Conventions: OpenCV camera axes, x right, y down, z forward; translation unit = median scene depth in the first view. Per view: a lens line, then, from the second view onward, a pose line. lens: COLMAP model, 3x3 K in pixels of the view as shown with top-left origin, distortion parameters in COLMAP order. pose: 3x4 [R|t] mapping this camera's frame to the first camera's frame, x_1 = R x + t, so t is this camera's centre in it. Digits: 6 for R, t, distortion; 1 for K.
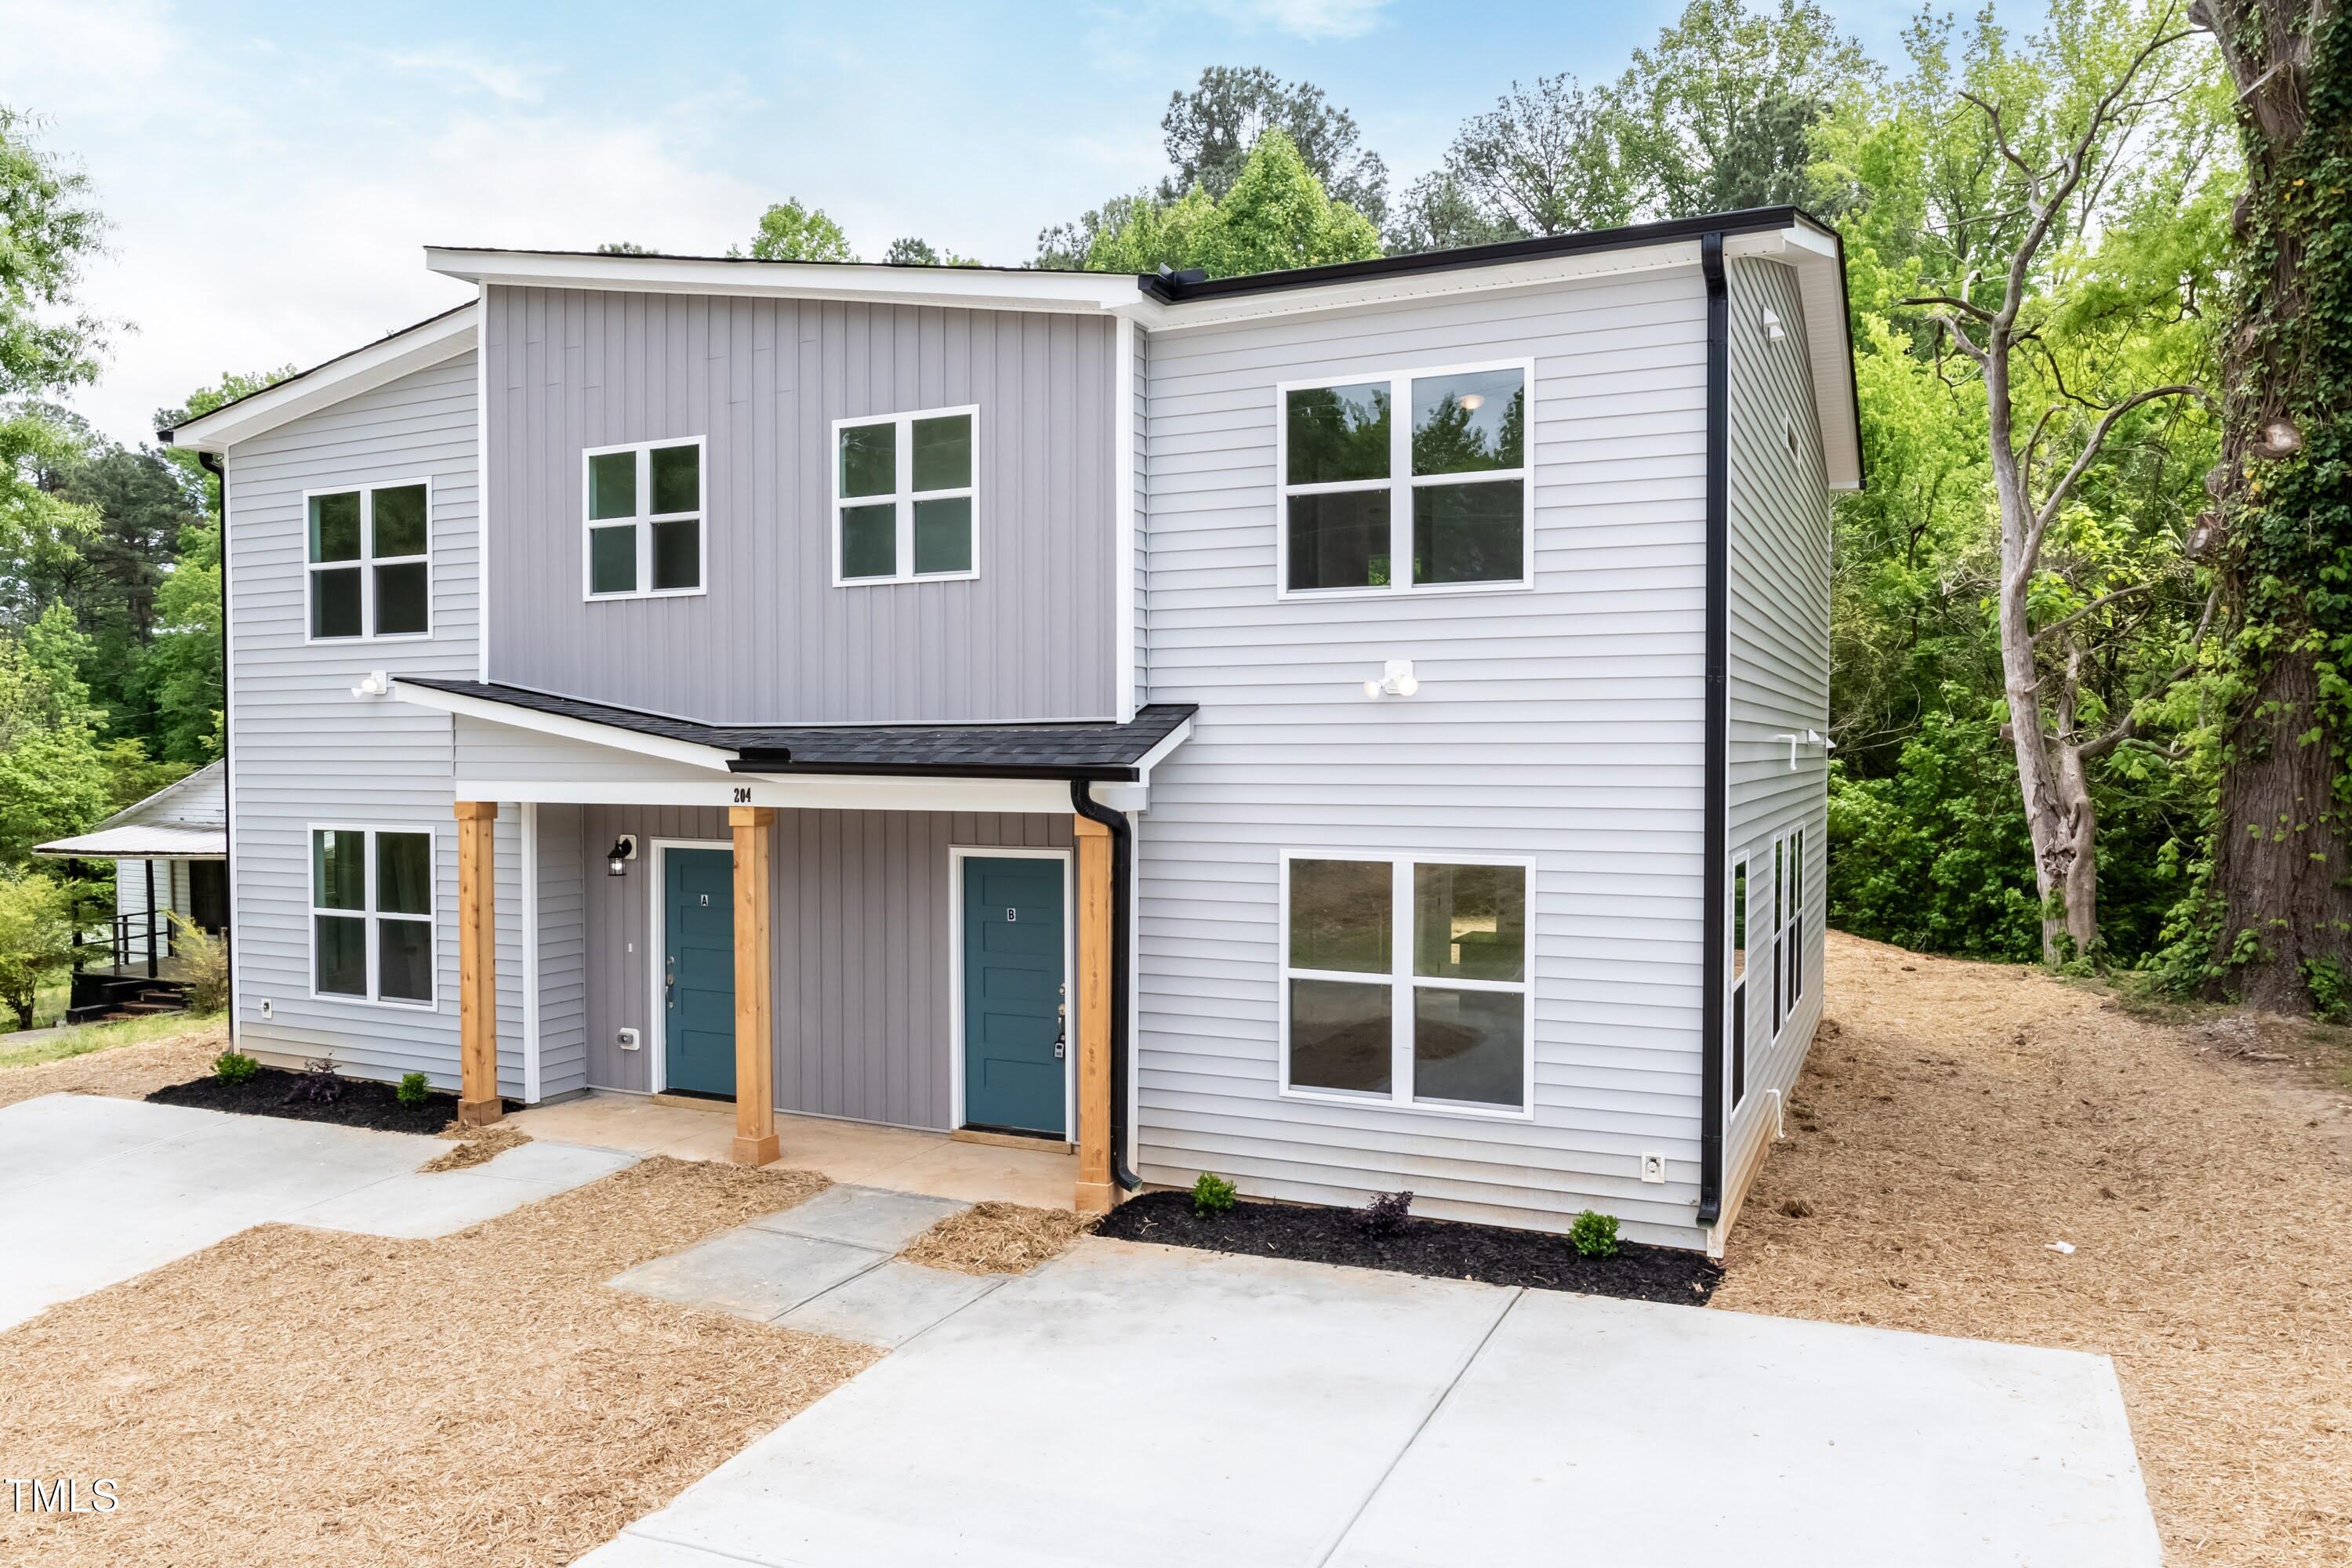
lens RADIAL K [[1742.3, 0, 1029.6], [0, 1742.3, 799.6], [0, 0, 1]] dist [-0.027782, 0.006218]
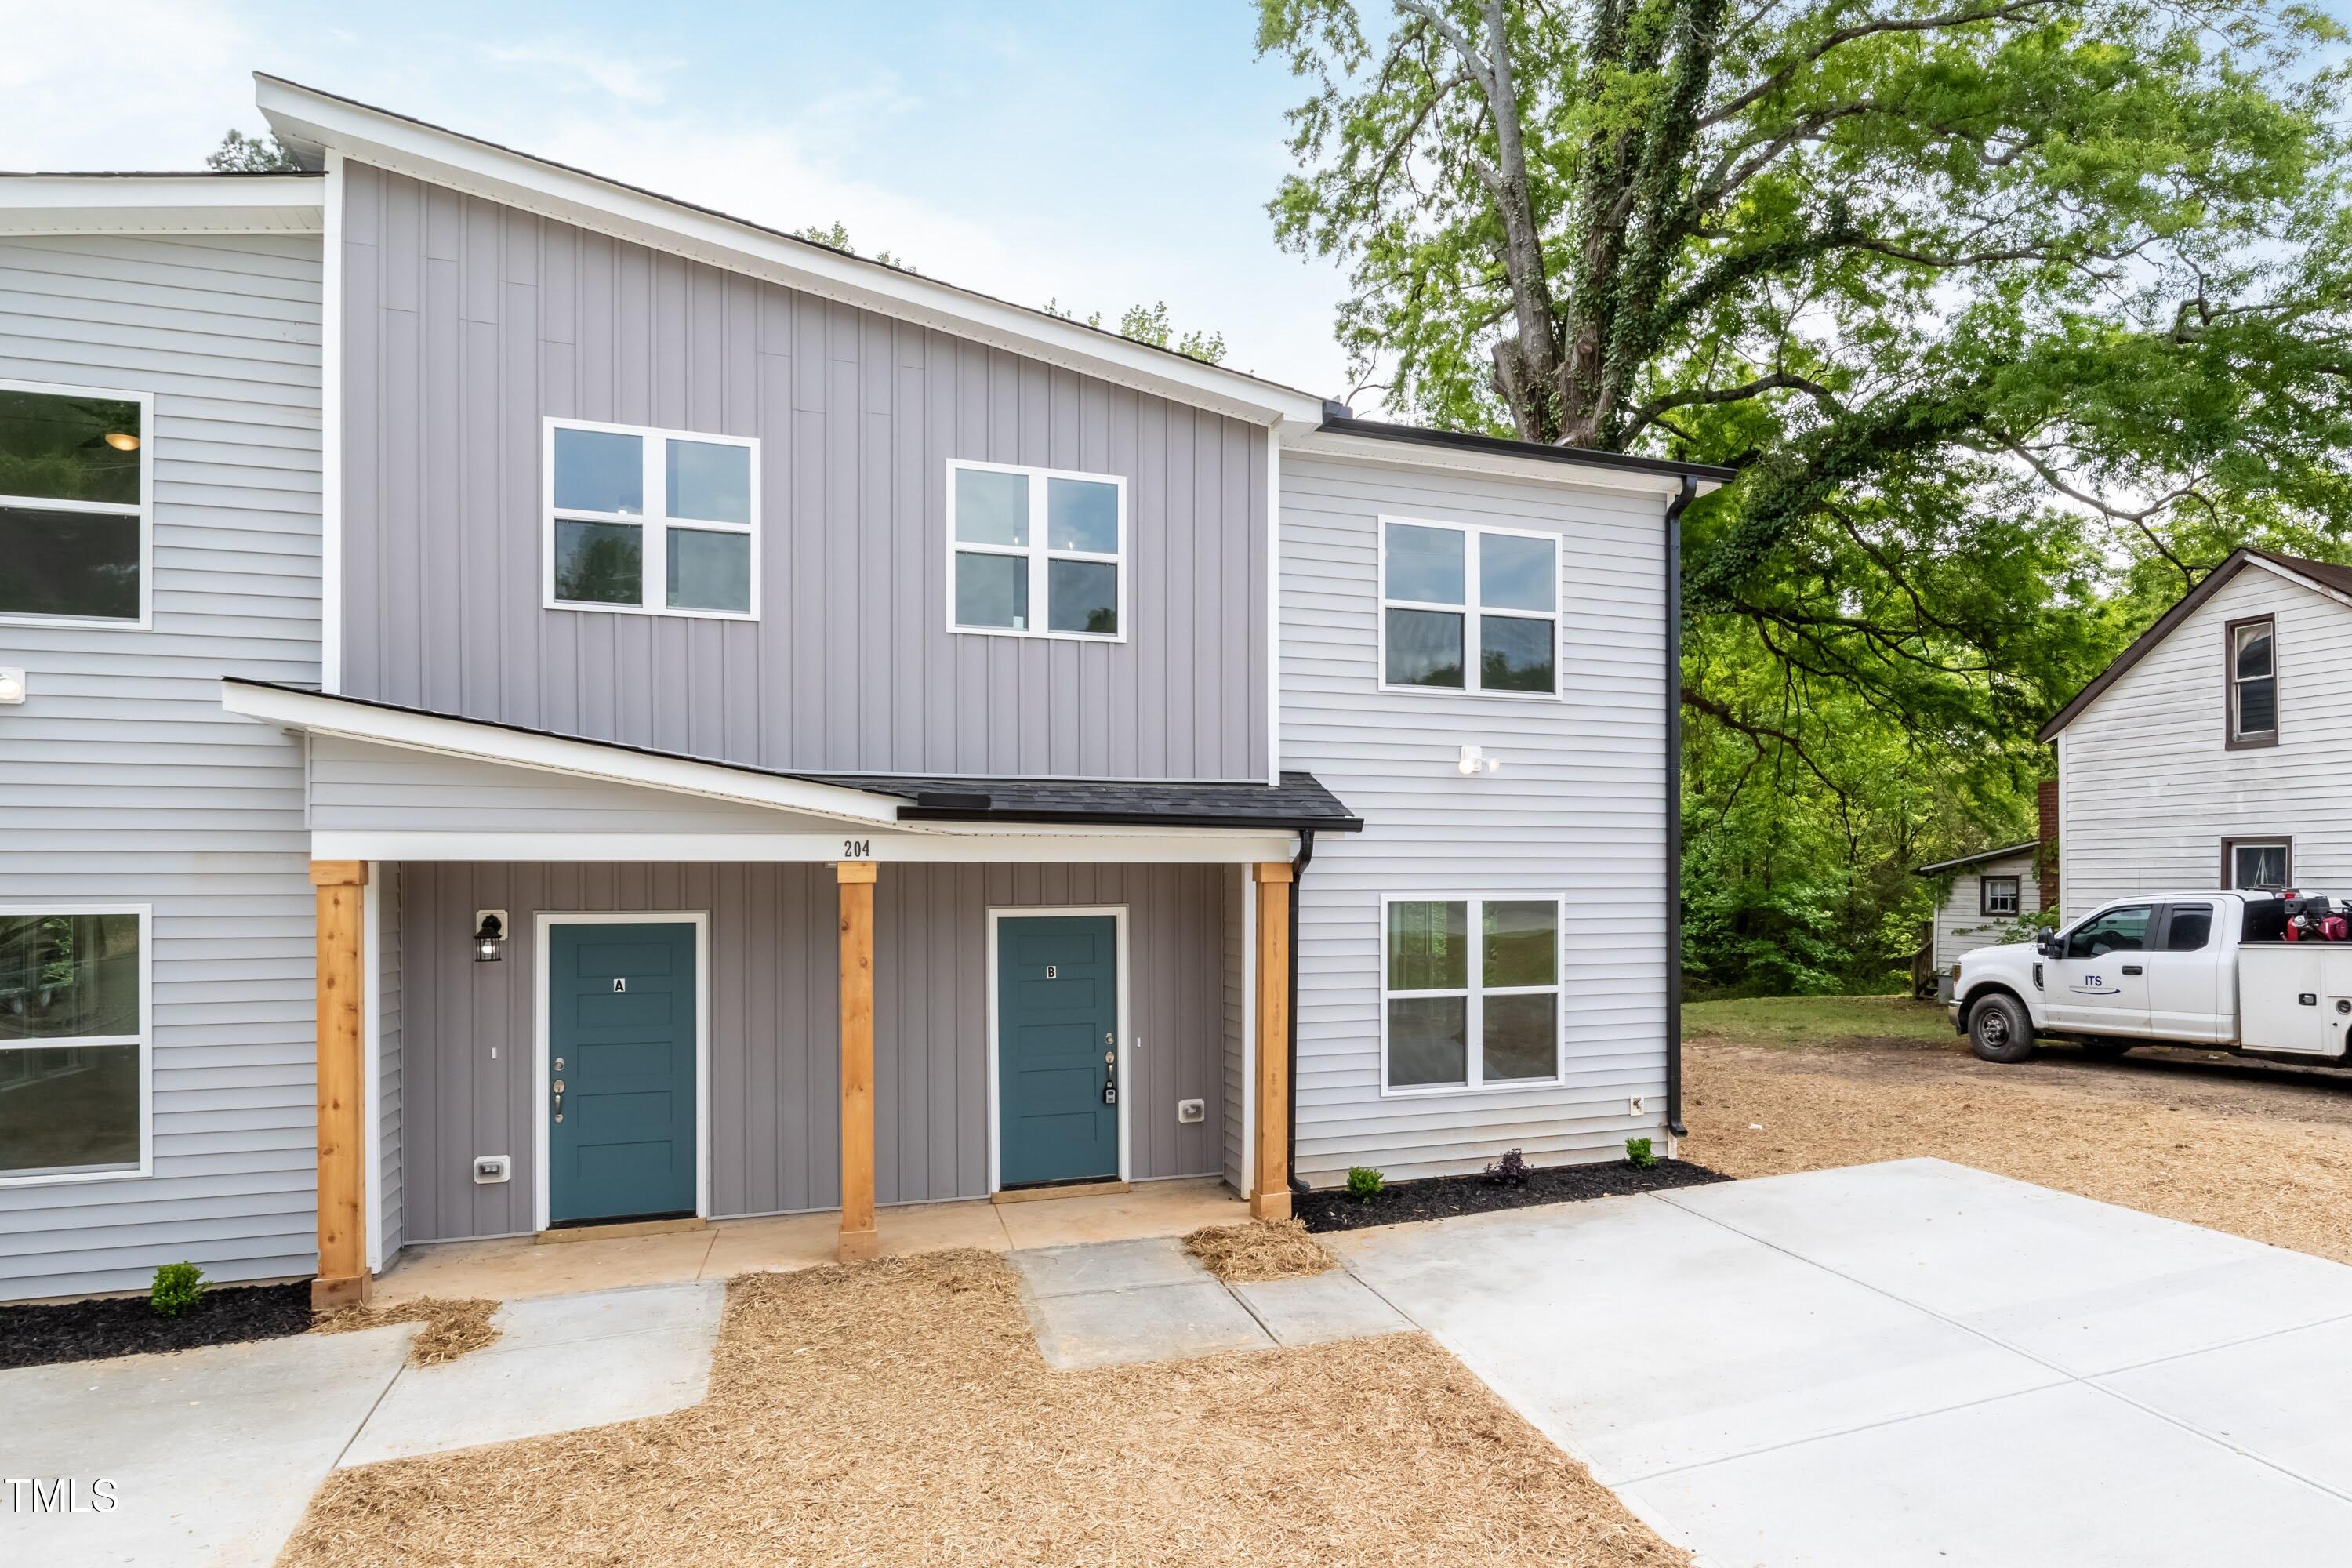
lens RADIAL K [[1487.4, 0, 1419.5], [0, 1487.4, 888.4], [0, 0, 1]] dist [-0.006686, 0.000649]
pose [[0.618668, -0.001723, 0.785651, -0.607829], [0.025756, 0.999505, -0.018089, 0.040677], [-0.785230, 0.031427, 0.618406, 0.305879]]
